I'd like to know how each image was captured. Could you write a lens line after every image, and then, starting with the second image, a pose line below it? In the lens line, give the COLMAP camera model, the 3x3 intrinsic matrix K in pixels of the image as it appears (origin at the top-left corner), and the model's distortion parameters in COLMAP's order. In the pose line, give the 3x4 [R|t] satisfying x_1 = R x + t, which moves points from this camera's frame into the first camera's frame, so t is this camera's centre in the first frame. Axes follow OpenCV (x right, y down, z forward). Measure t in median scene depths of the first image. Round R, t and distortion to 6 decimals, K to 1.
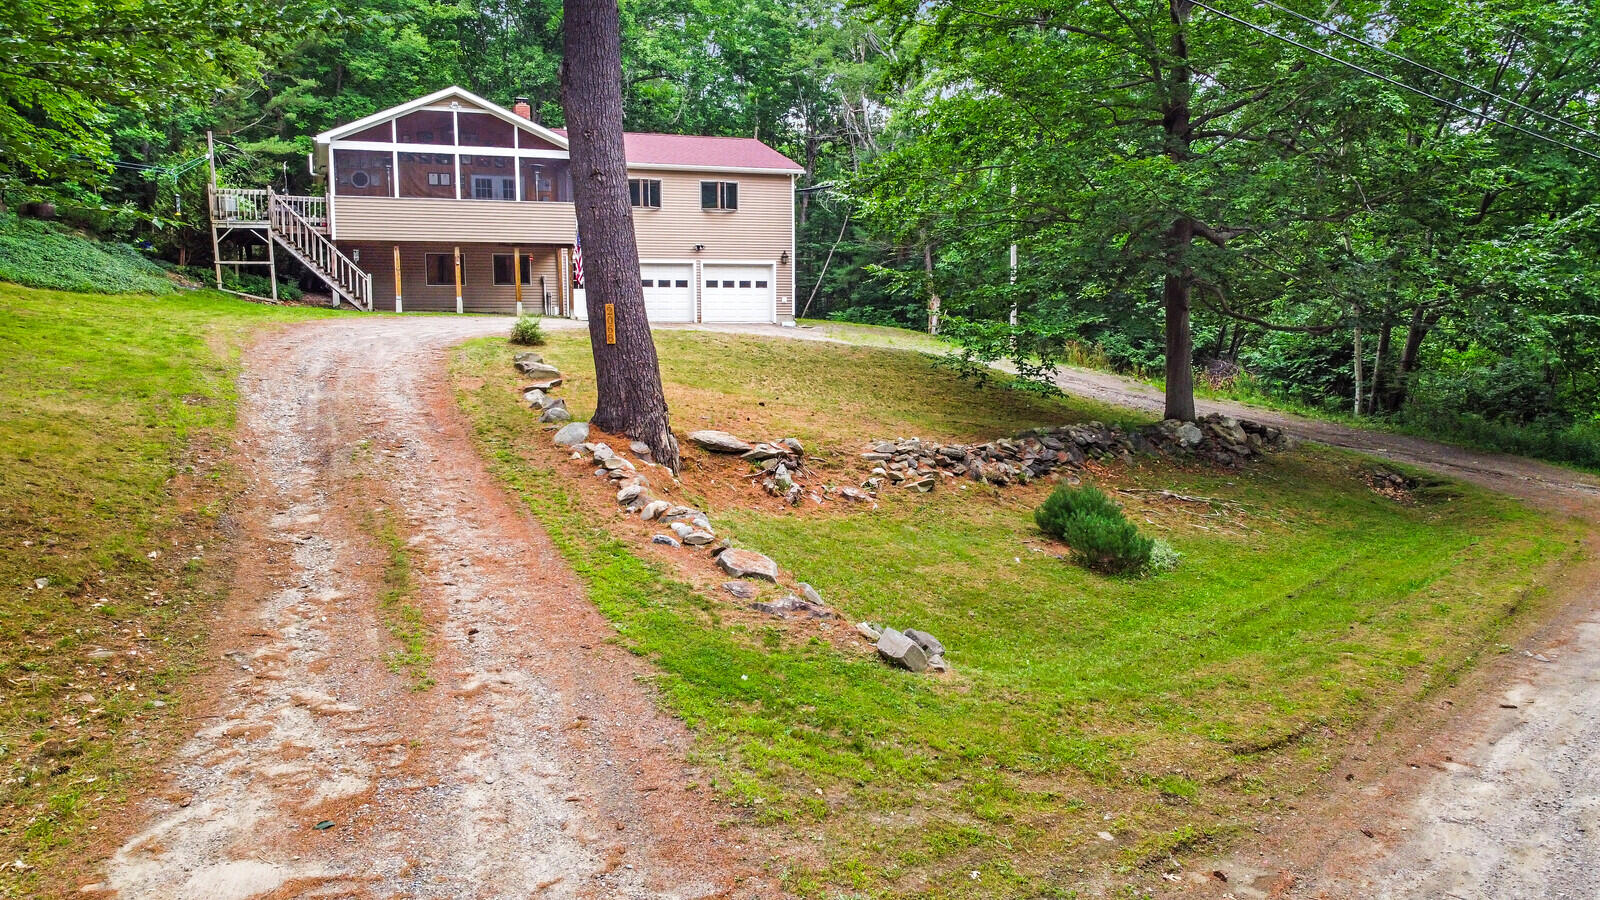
lens RADIAL K [[1200.8, 0, 797.0], [0, 1200.8, 443.0], [0, 0, 1]] dist [-0.007943, -0.001272]
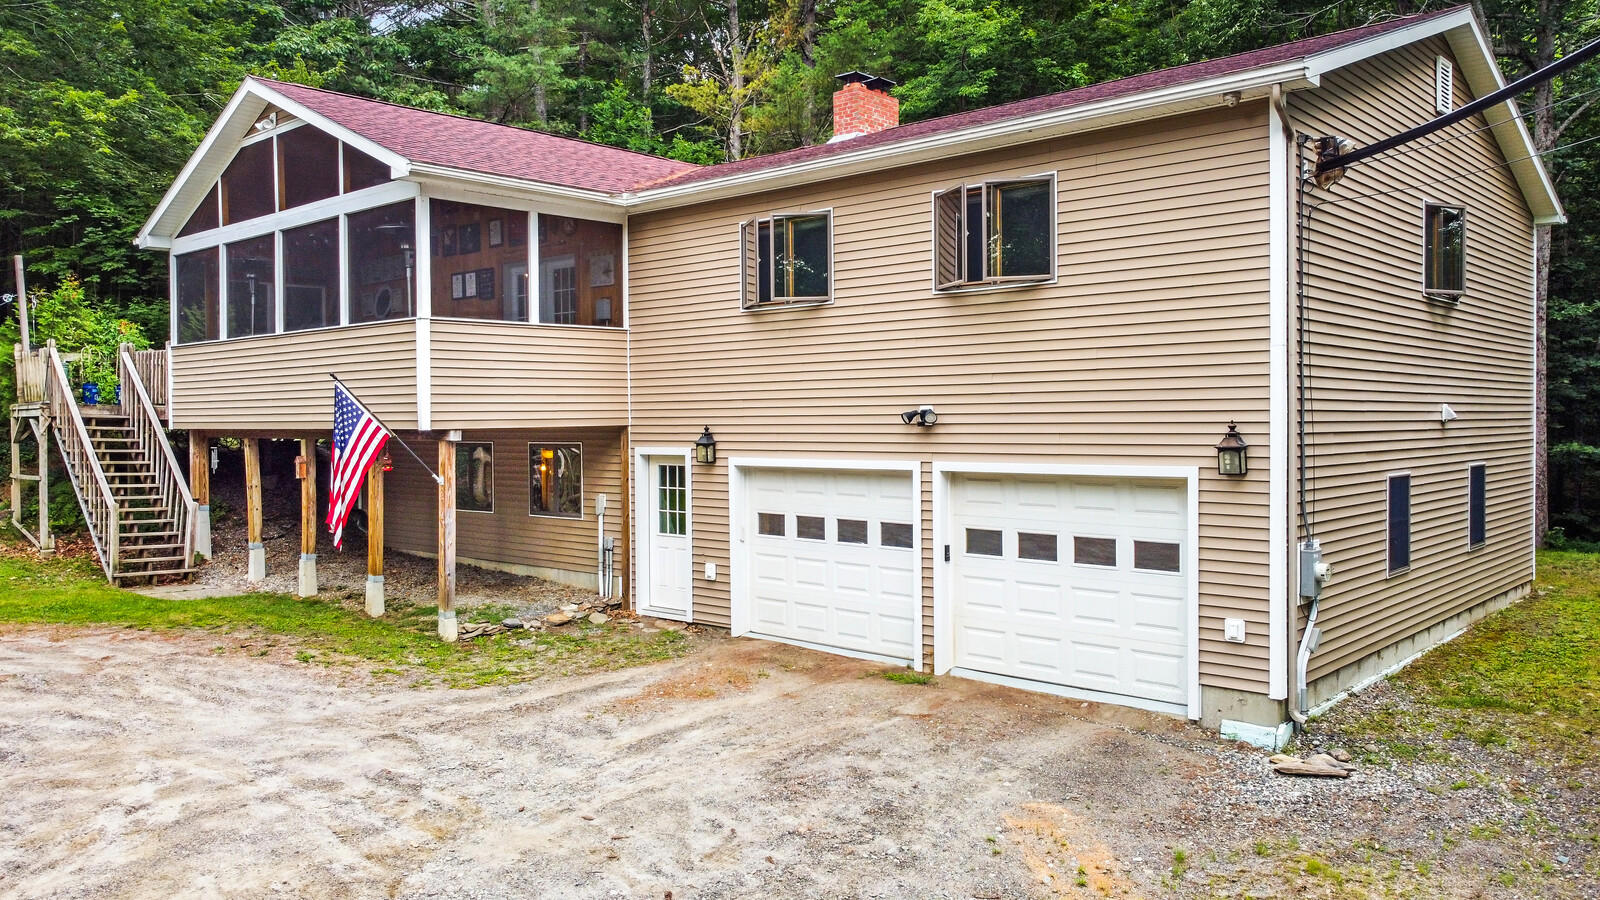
lens RADIAL K [[1200.8, 0, 797.0], [0, 1200.8, 443.0], [0, 0, 1]] dist [-0.007943, -0.001272]
pose [[0.466317, 0.014142, -0.884505, 0.188347], [-0.096052, 0.994770, -0.034734, -0.166899], [0.879388, 0.101155, 0.465237, 0.973157]]
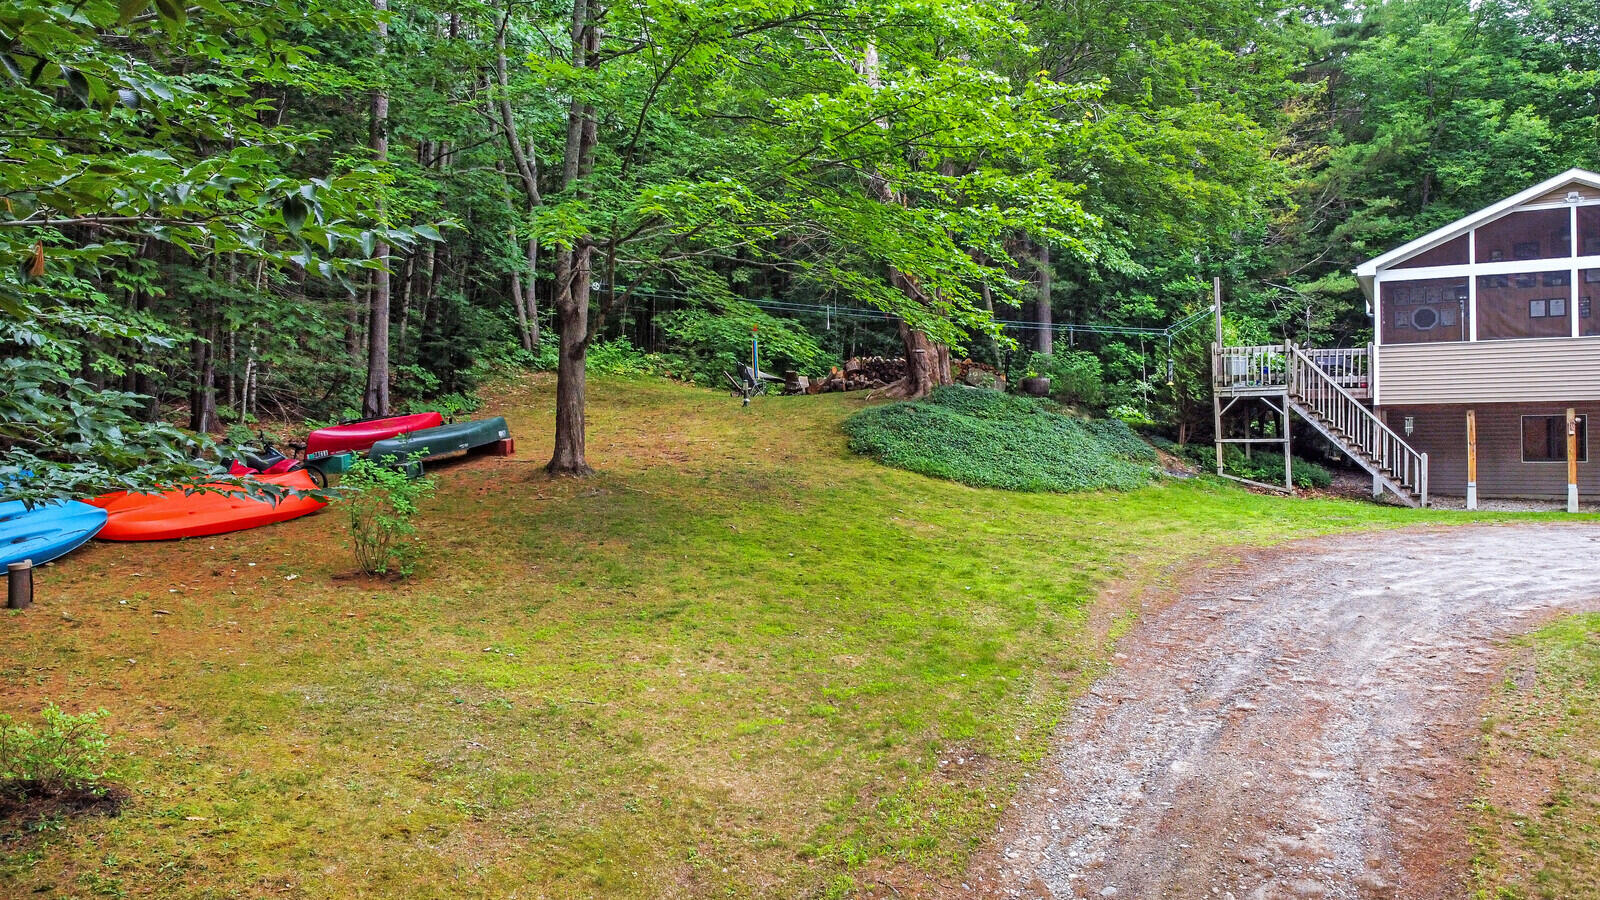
lens RADIAL K [[1200.8, 0, 797.0], [0, 1200.8, 443.0], [0, 0, 1]] dist [-0.007943, -0.001272]
pose [[0.643158, -0.005104, -0.765716, -0.055109], [-0.078890, 0.994215, -0.072890, -0.064106], [0.761658, 0.107287, 0.639035, 0.263440]]
